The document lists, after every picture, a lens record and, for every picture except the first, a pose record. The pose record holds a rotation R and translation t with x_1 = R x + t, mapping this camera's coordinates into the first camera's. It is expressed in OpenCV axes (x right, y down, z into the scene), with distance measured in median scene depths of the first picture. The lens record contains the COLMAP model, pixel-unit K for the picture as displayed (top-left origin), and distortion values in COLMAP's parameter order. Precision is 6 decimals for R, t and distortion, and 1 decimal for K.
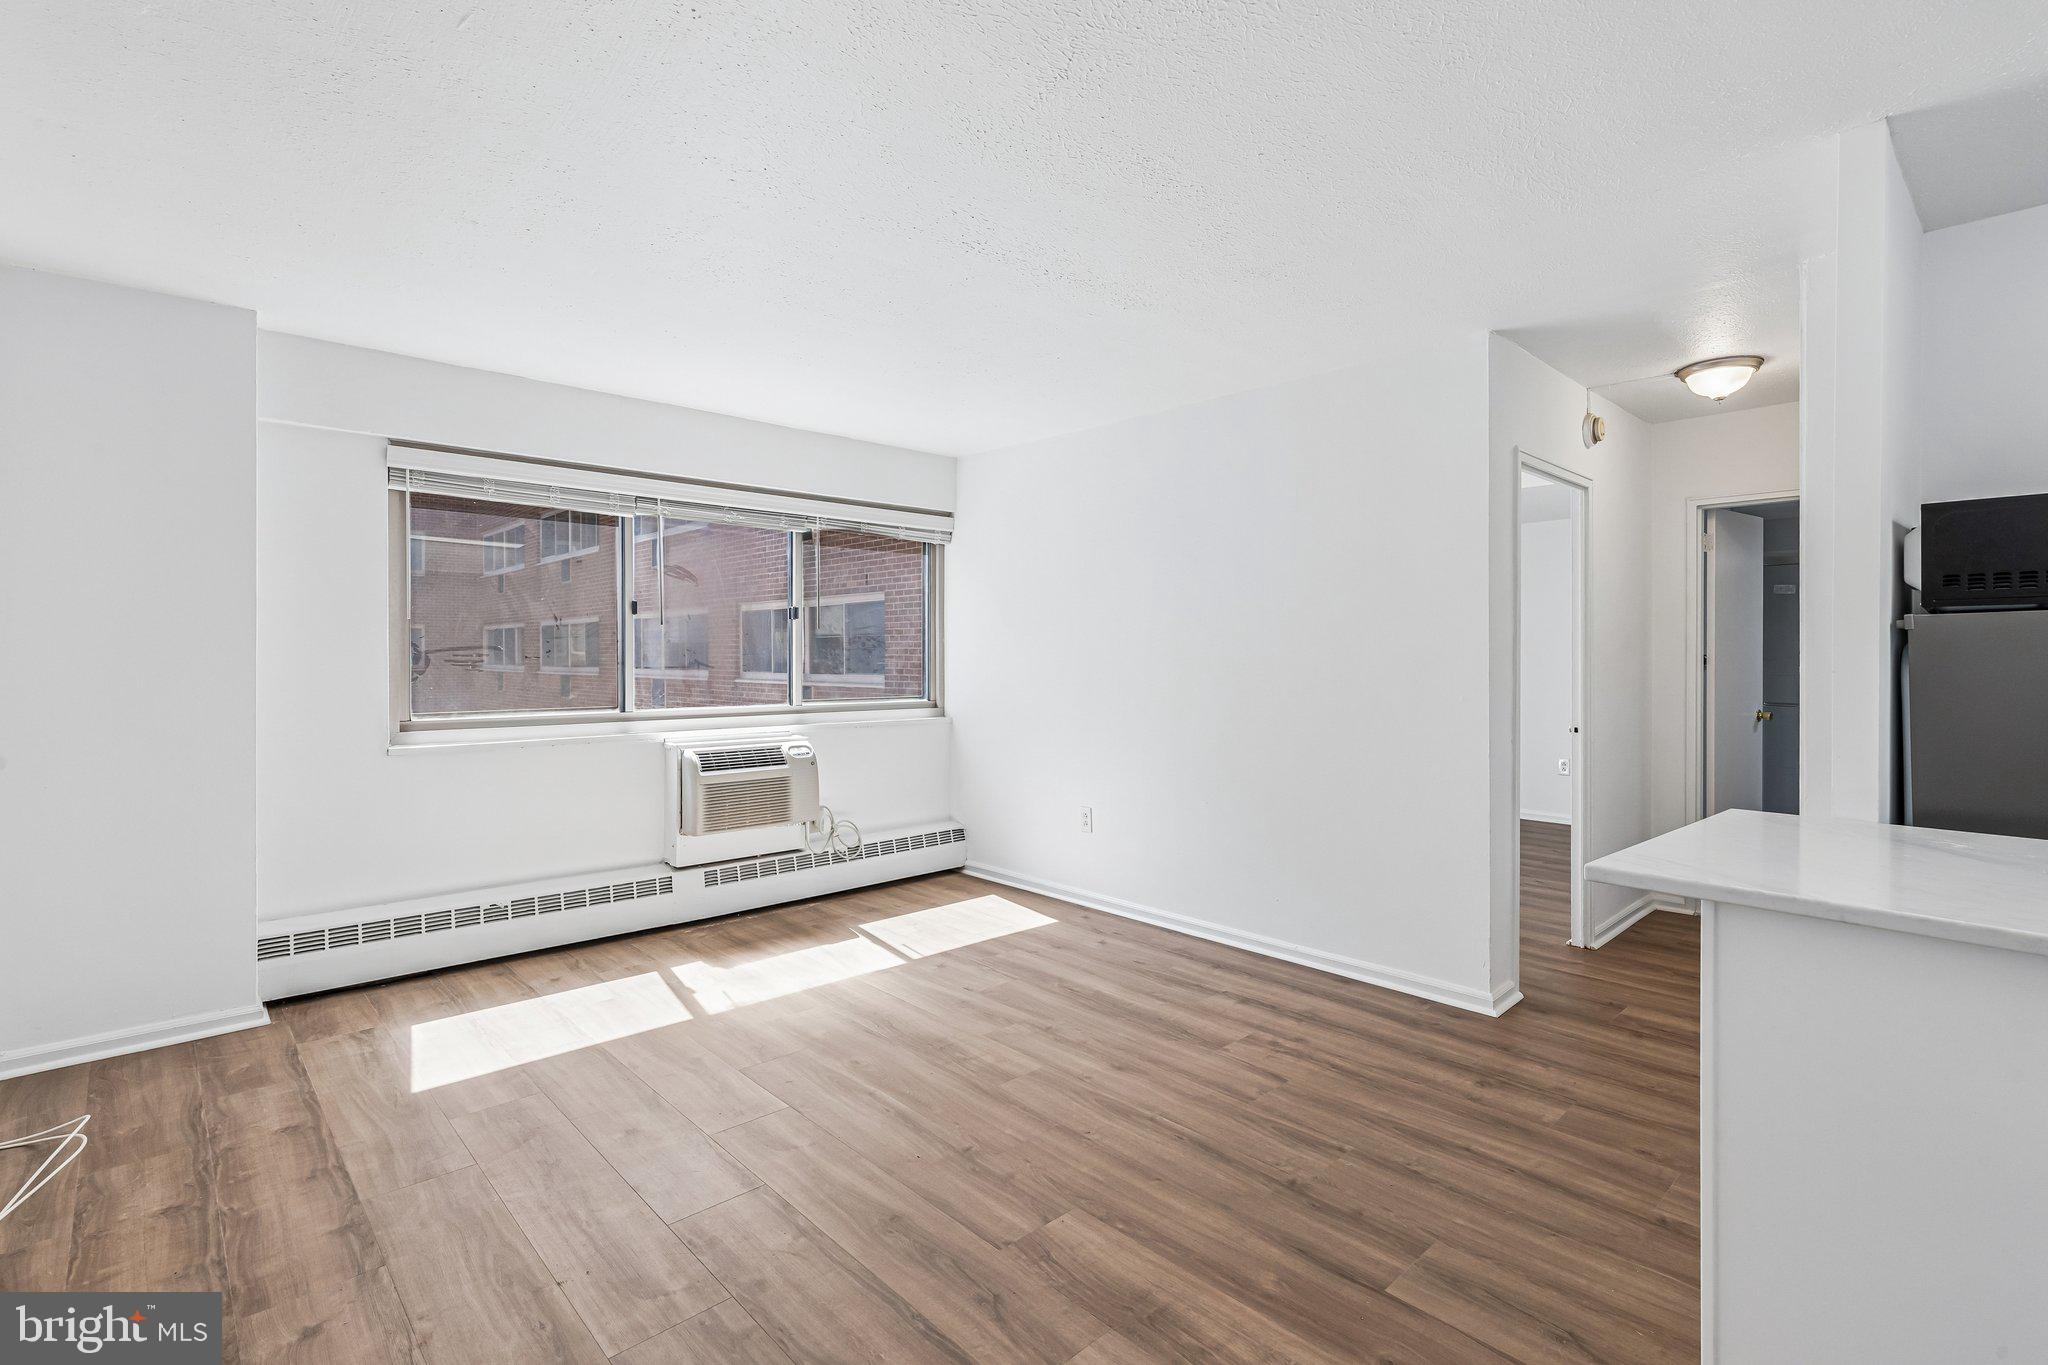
lens RADIAL K [[973.5, 0, 1024.0], [0, 973.5, 682.5], [0, 0, 1]] dist [0.012363, -0.000102]
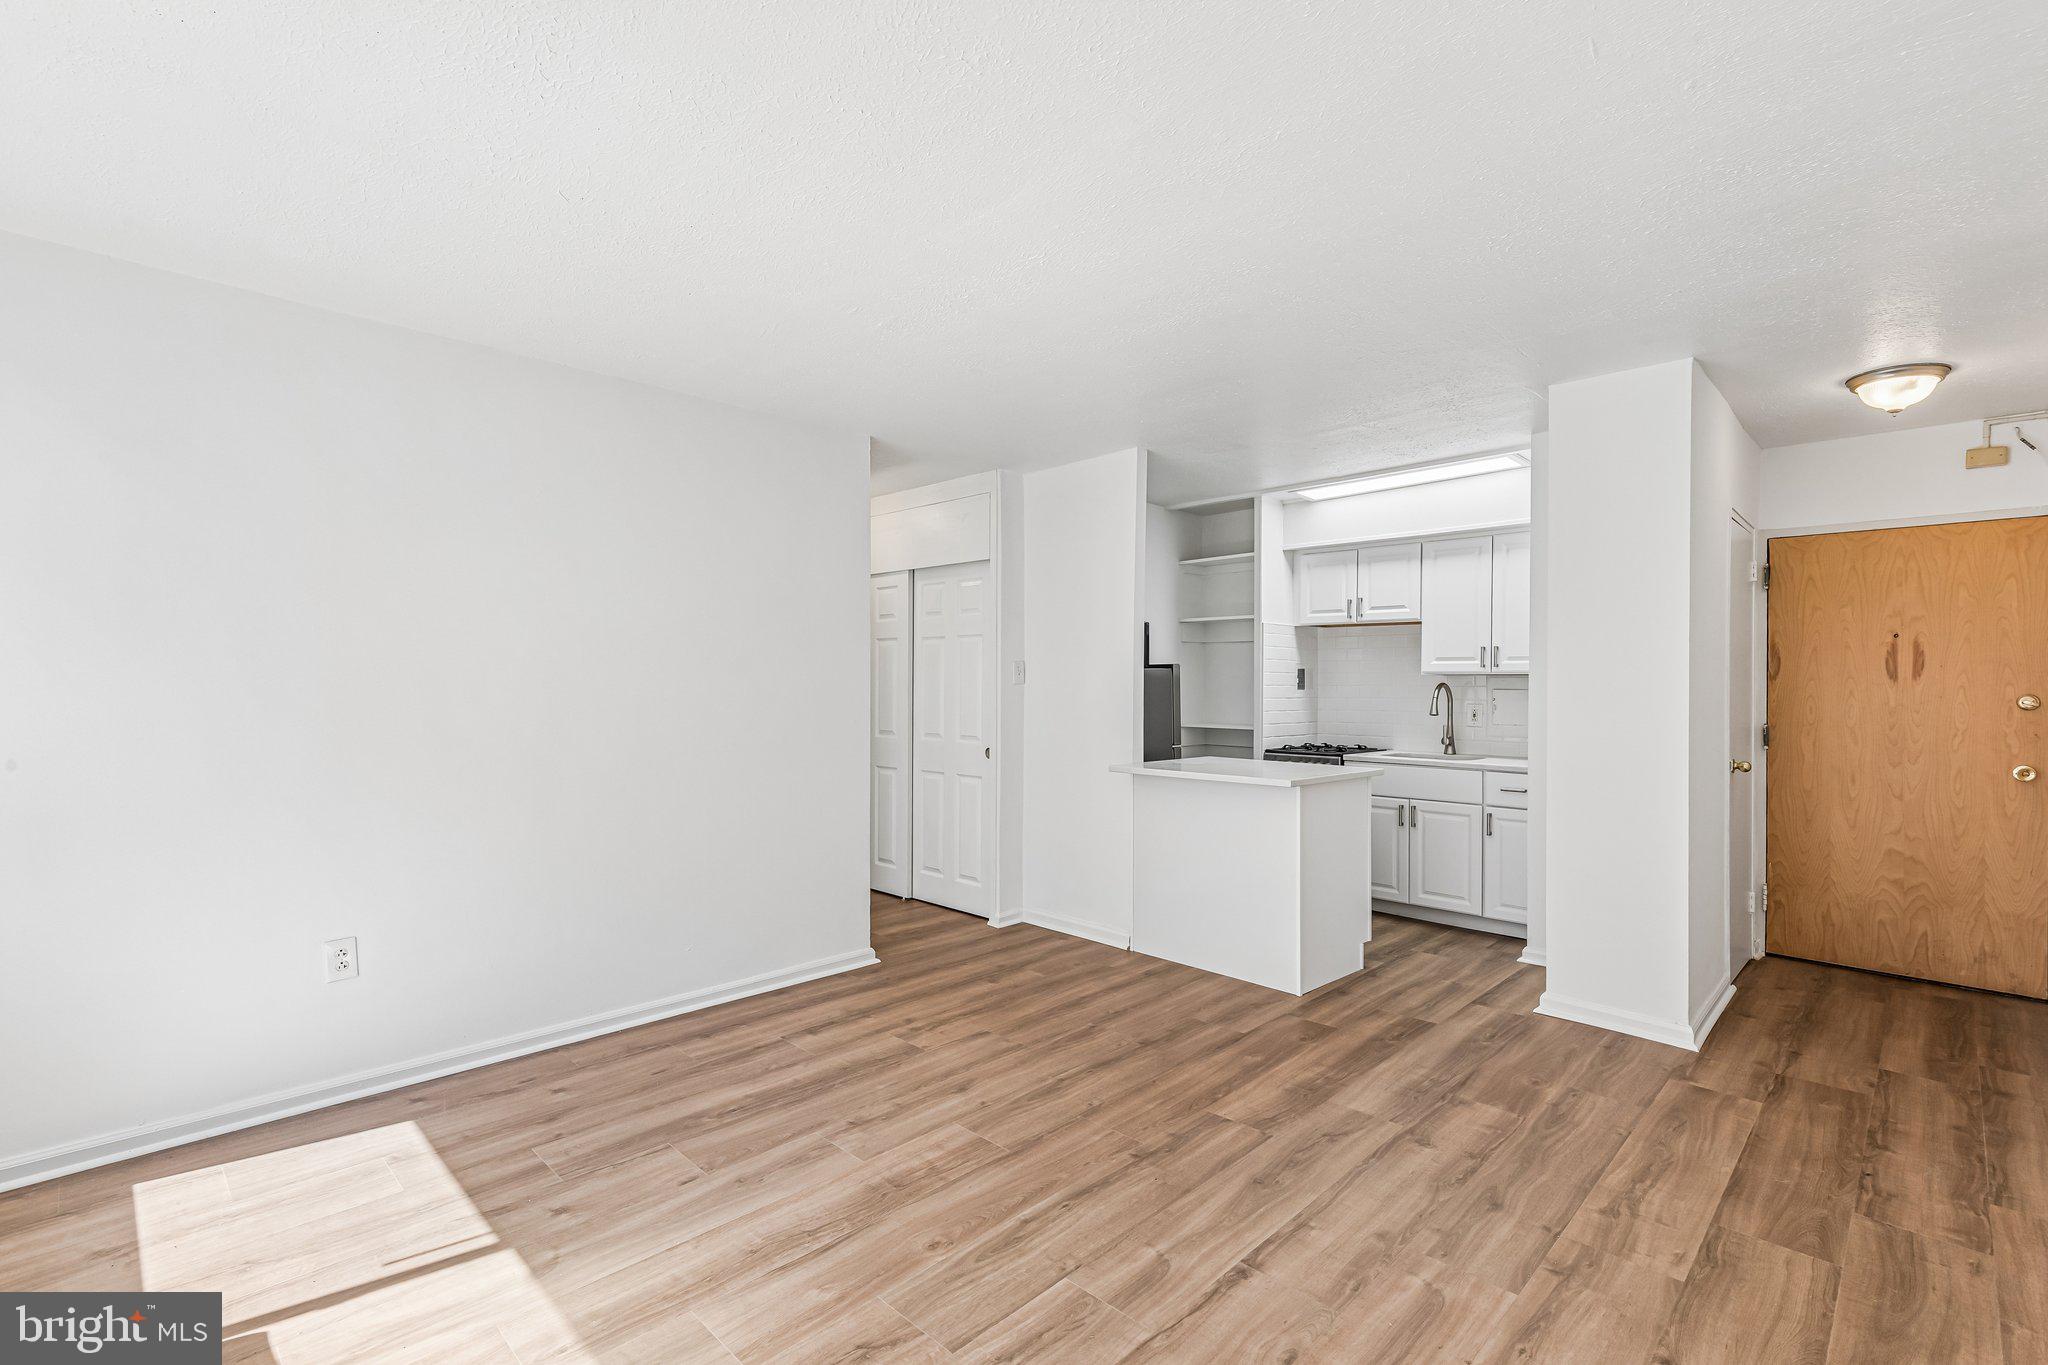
lens RADIAL K [[931.5, 0, 1054.2], [0, 931.5, 687.3], [0, 0, 1]] dist [0.009362, -0.000650]
pose [[-0.073677, -0.004304, 0.997273, -0.928315], [0.024372, 0.999684, 0.006115, -0.035539], [-0.996984, 0.024756, -0.073548, 1.002654]]
